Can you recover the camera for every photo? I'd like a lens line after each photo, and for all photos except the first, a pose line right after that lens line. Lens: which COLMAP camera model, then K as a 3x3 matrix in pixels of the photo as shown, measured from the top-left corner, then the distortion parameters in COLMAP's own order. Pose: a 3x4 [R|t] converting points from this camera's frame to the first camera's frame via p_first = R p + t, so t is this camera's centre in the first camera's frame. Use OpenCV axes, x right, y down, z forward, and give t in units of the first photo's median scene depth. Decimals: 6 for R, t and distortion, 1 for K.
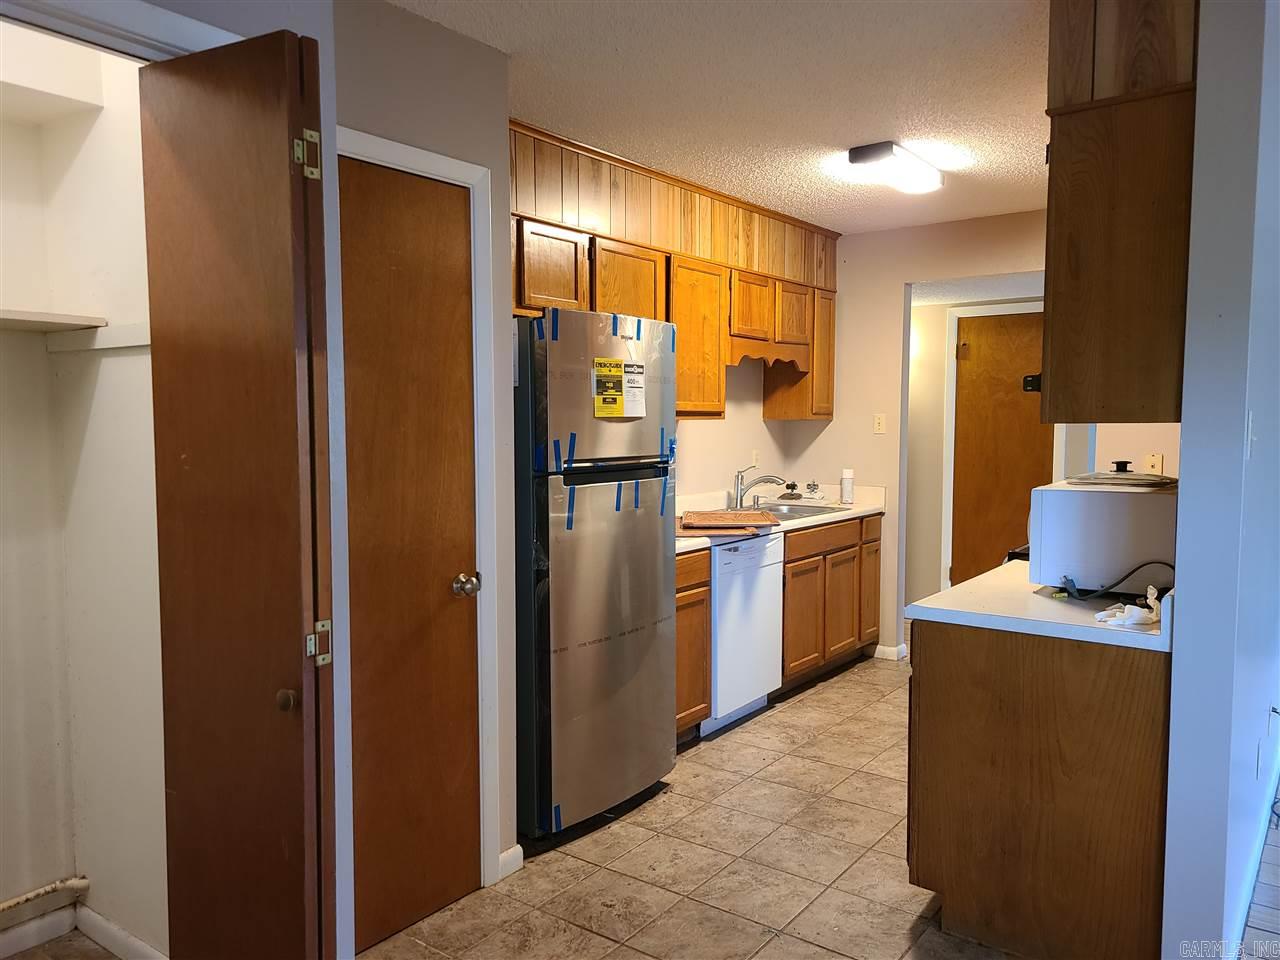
lens RADIAL K [[961.2, 0, 638.9], [0, 961.2, 491.3], [0, 0, 1]] dist [0.069843, -0.041170]
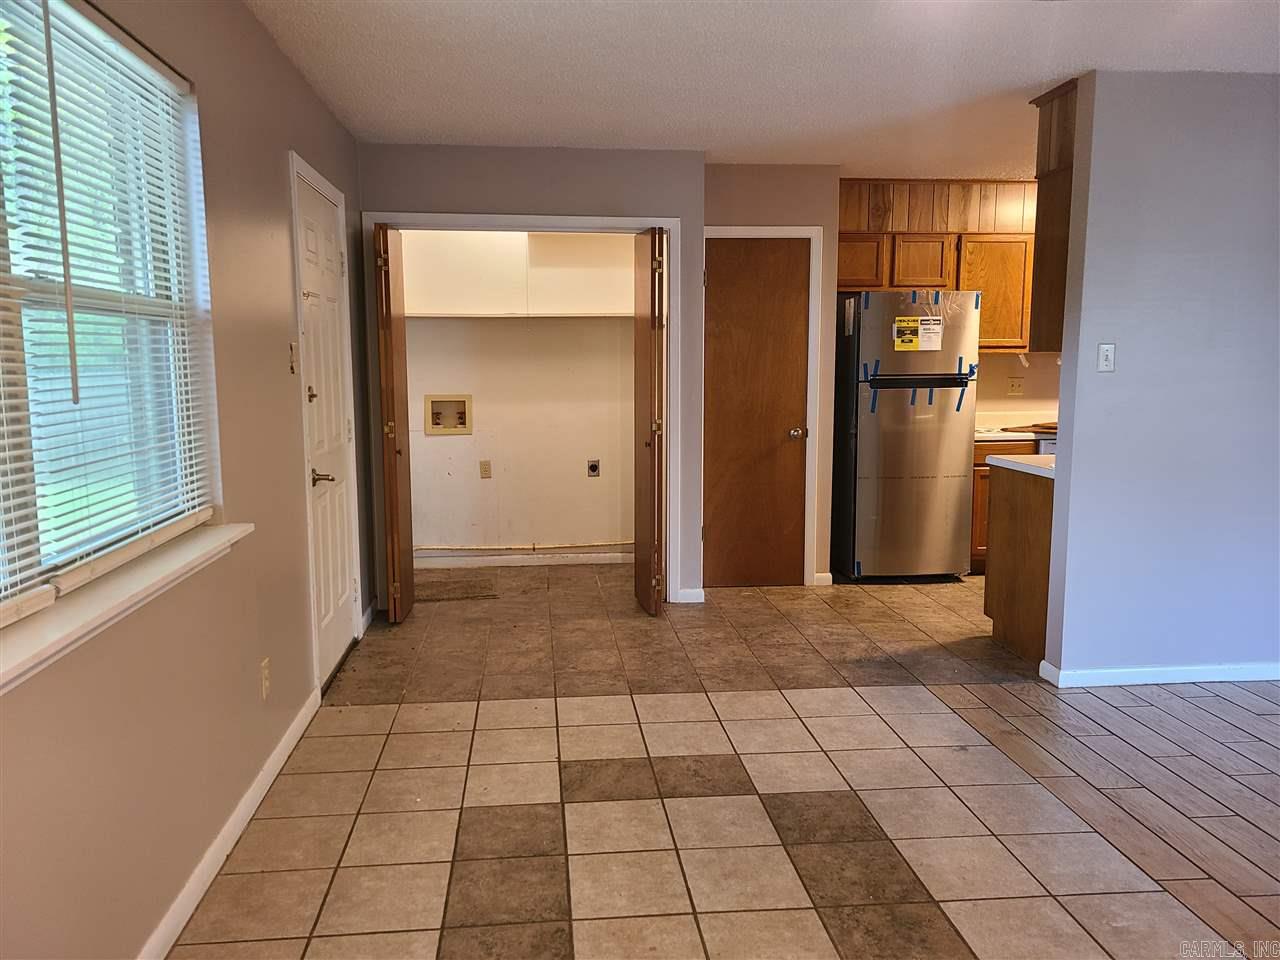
lens RADIAL K [[961.2, 0, 636.2], [0, 961.2, 474.5], [0, 0, 1]] dist [0.069843, -0.041170]
pose [[0.674735, 0.088038, -0.732790, 1.005652], [-0.055882, 0.996104, 0.068218, 0.057943], [0.735941, -0.005079, 0.677026, -0.587586]]
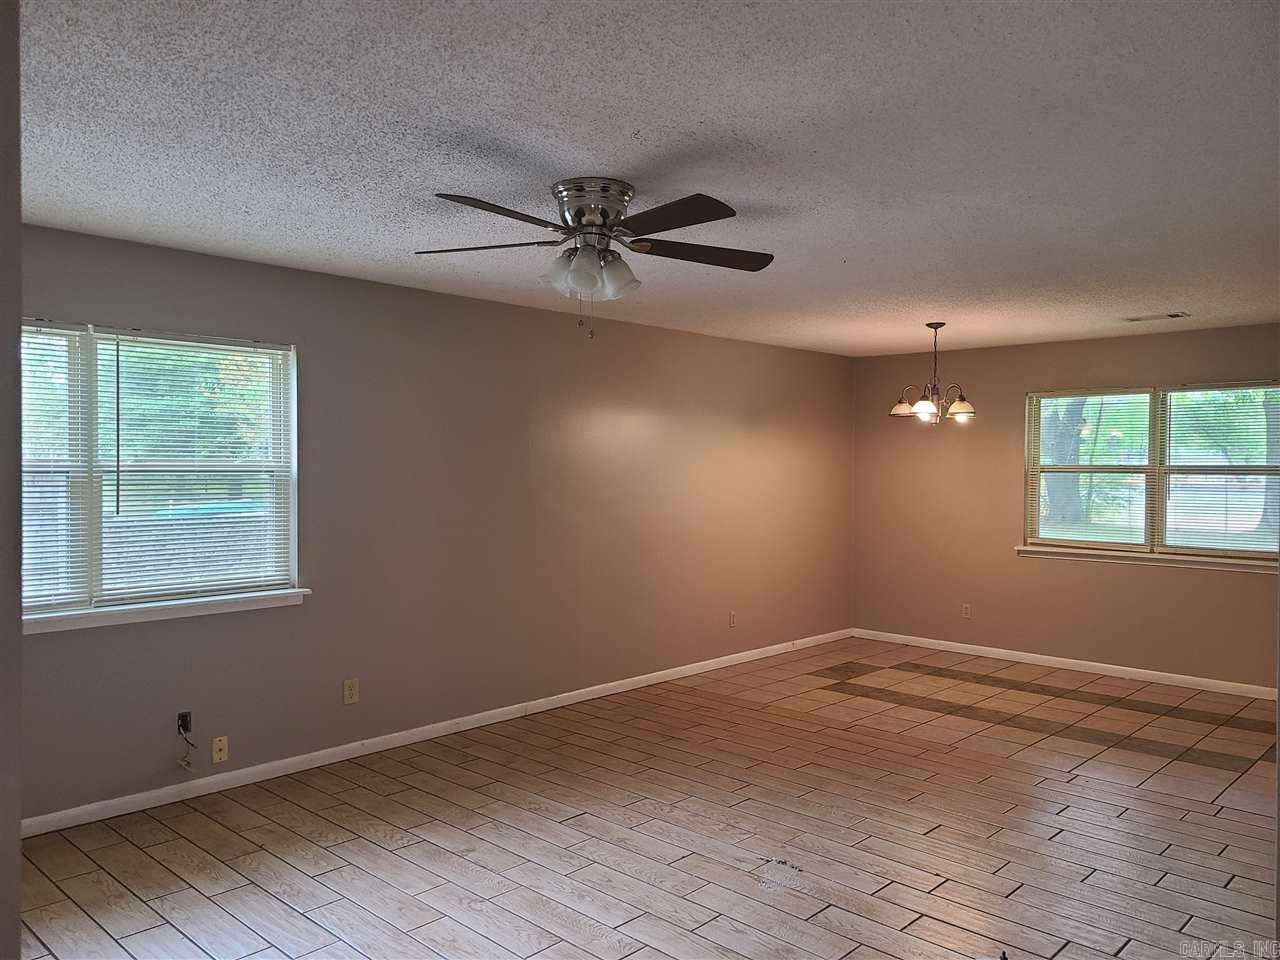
lens RADIAL K [[961.2, 0, 640.6], [0, 961.2, 478.0], [0, 0, 1]] dist [0.069843, -0.041170]
pose [[-0.991783, -0.012914, 0.127275, 1.222050], [-0.000984, 0.995633, 0.093350, -0.183185], [-0.127924, 0.092458, -0.987465, 1.967257]]
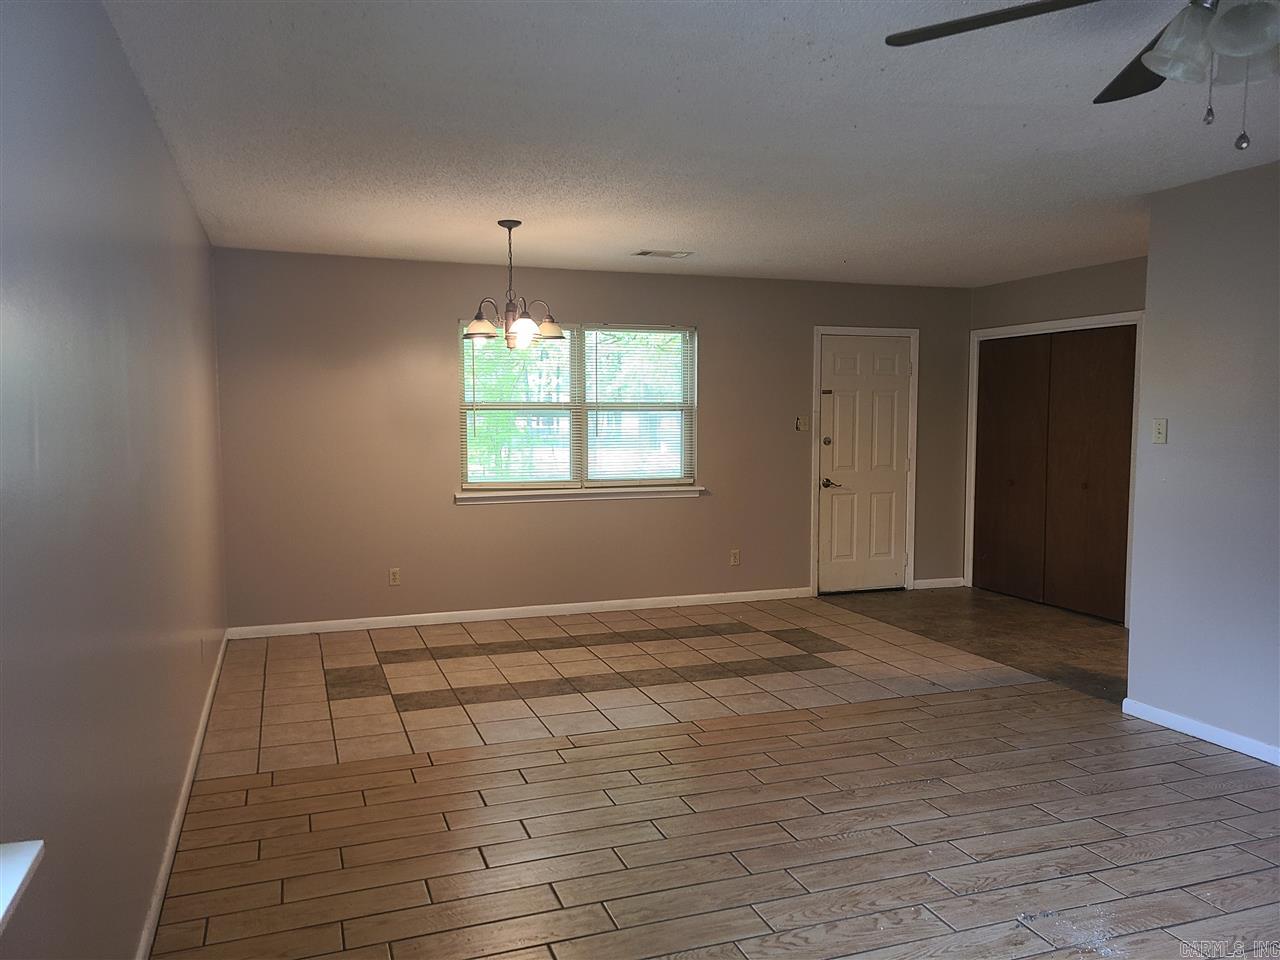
lens RADIAL K [[961.2, 0, 630.0], [0, 961.2, 479.4], [0, 0, 1]] dist [0.069843, -0.041170]
pose [[-0.558237, 0.051045, -0.828110, 2.160996], [-0.069714, 0.991690, 0.108124, -0.073302], [0.826748, 0.118090, -0.550039, 0.925798]]
